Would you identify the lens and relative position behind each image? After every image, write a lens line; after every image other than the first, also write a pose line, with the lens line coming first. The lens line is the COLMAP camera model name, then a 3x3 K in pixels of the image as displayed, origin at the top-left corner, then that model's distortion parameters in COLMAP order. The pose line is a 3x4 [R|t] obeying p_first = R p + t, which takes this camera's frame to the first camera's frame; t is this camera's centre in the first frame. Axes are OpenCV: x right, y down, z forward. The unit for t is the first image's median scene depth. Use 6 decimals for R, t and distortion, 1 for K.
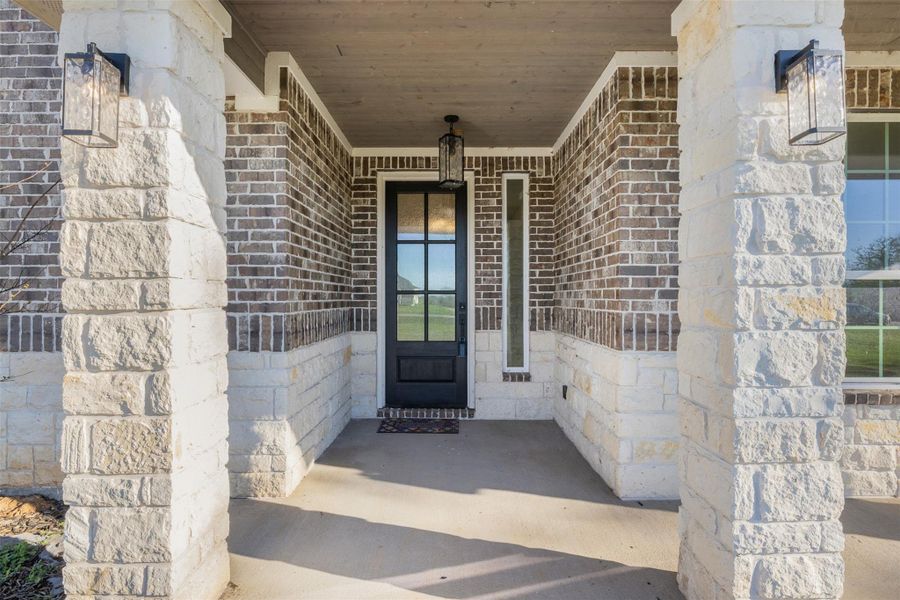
lens RADIAL K [[448.6, 0, 450.0], [0, 448.6, 300.0], [0, 0, 1]] dist [0.000103, 0.000042]
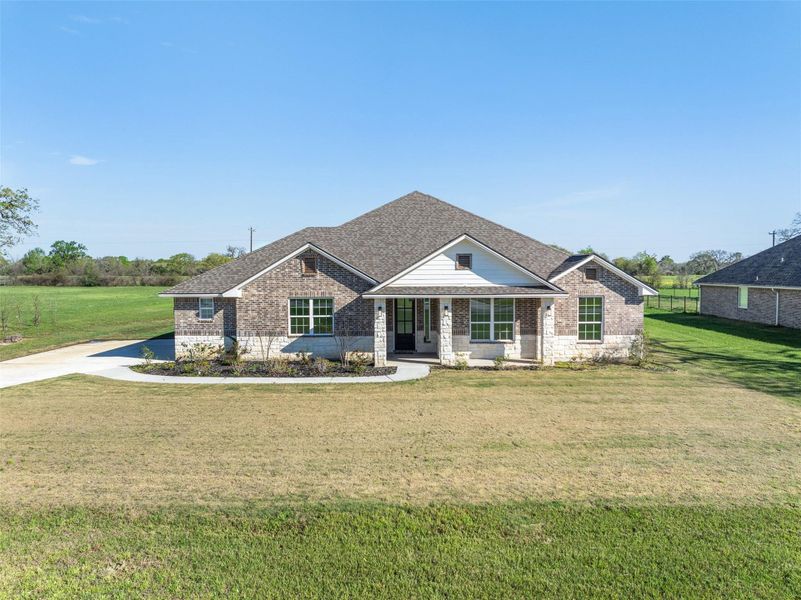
lens RADIAL K [[578.8, 0, 400.5], [0, 578.8, 300.0], [0, 0, 1]] dist [-0.002493, -0.000446]
pose [[0.999975, -0.005838, 0.003924, -0.117738], [0.005642, 0.998822, 0.048205, -0.473286], [-0.004201, -0.048181, 0.998830, -4.317108]]
